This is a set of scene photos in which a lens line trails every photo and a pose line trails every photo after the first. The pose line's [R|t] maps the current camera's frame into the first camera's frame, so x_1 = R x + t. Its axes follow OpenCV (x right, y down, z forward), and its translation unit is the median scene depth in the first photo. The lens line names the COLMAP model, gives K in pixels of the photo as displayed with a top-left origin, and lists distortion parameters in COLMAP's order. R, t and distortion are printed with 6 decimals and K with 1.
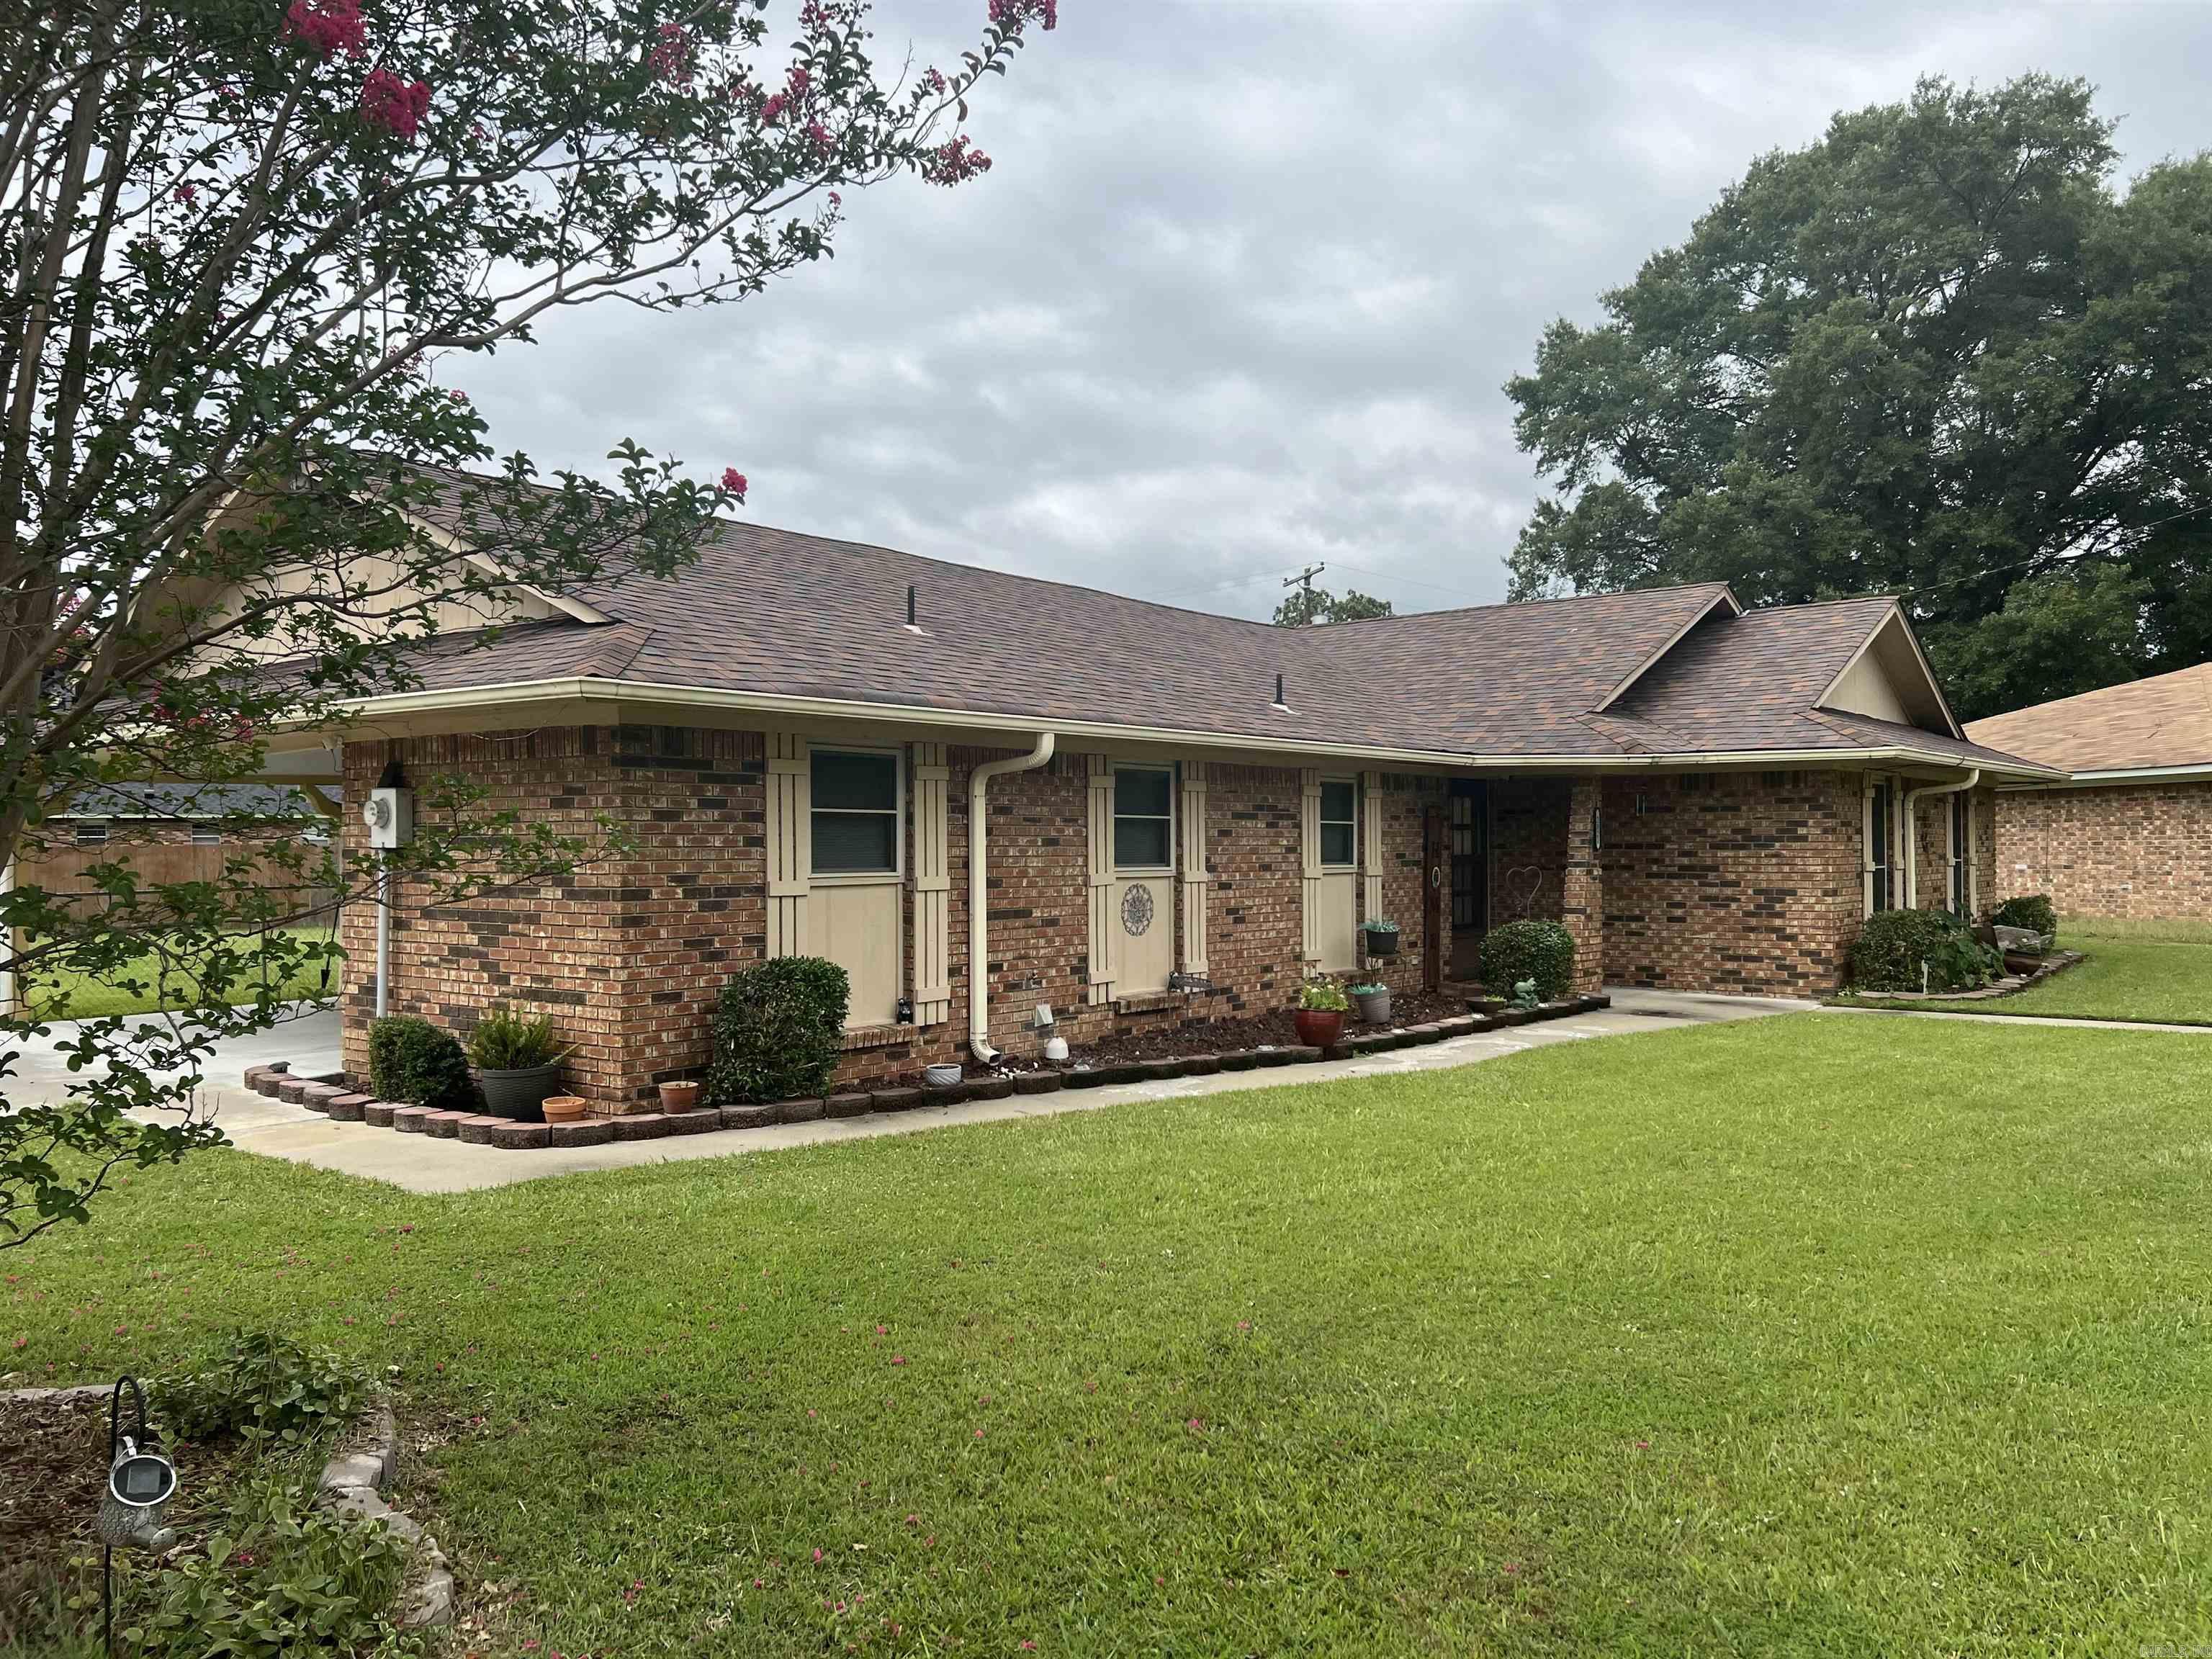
lens RADIAL K [[1662.1, 0, 1136.5], [0, 1662.1, 833.9], [0, 0, 1]] dist [0.124506, -0.195601]
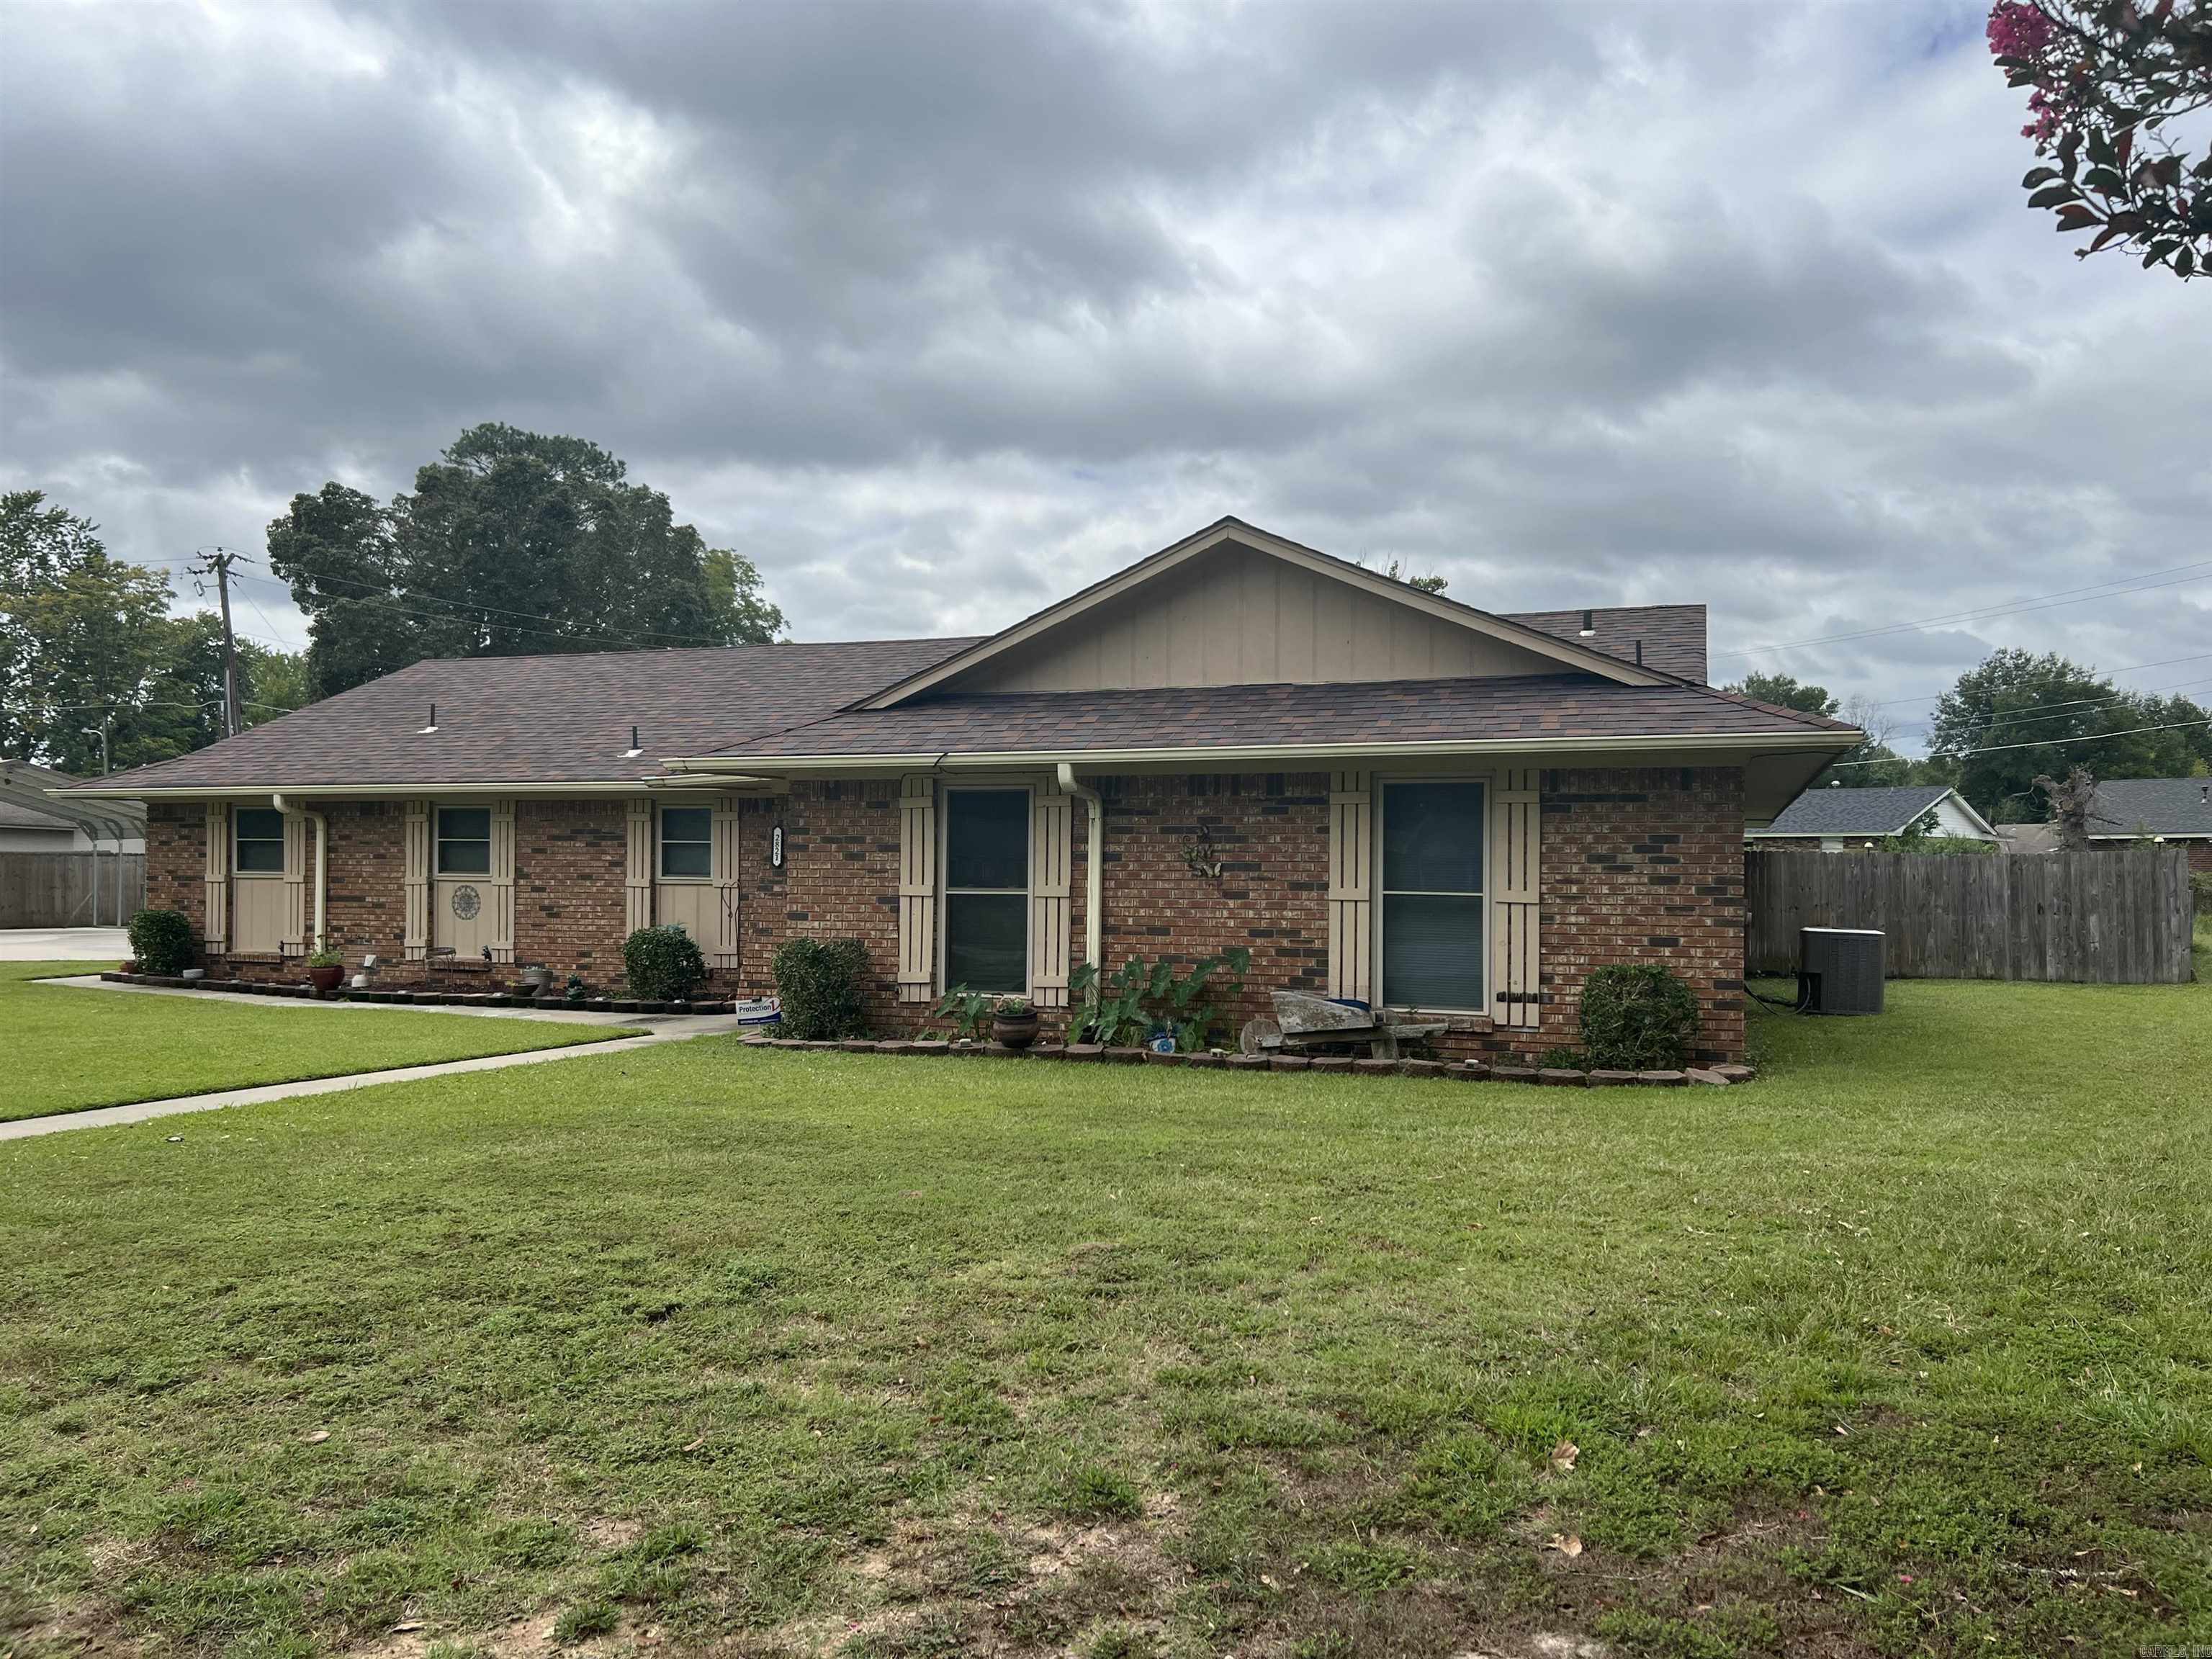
lens RADIAL K [[1662.1, 0, 1136.5], [0, 1662.1, 833.9], [0, 0, 1]] dist [0.124506, -0.195601]
pose [[0.294896, -0.014906, -0.955413, 1.623788], [-0.001567, 0.999869, -0.016084, 0.007722], [0.955528, 0.006240, 0.294835, 1.130206]]
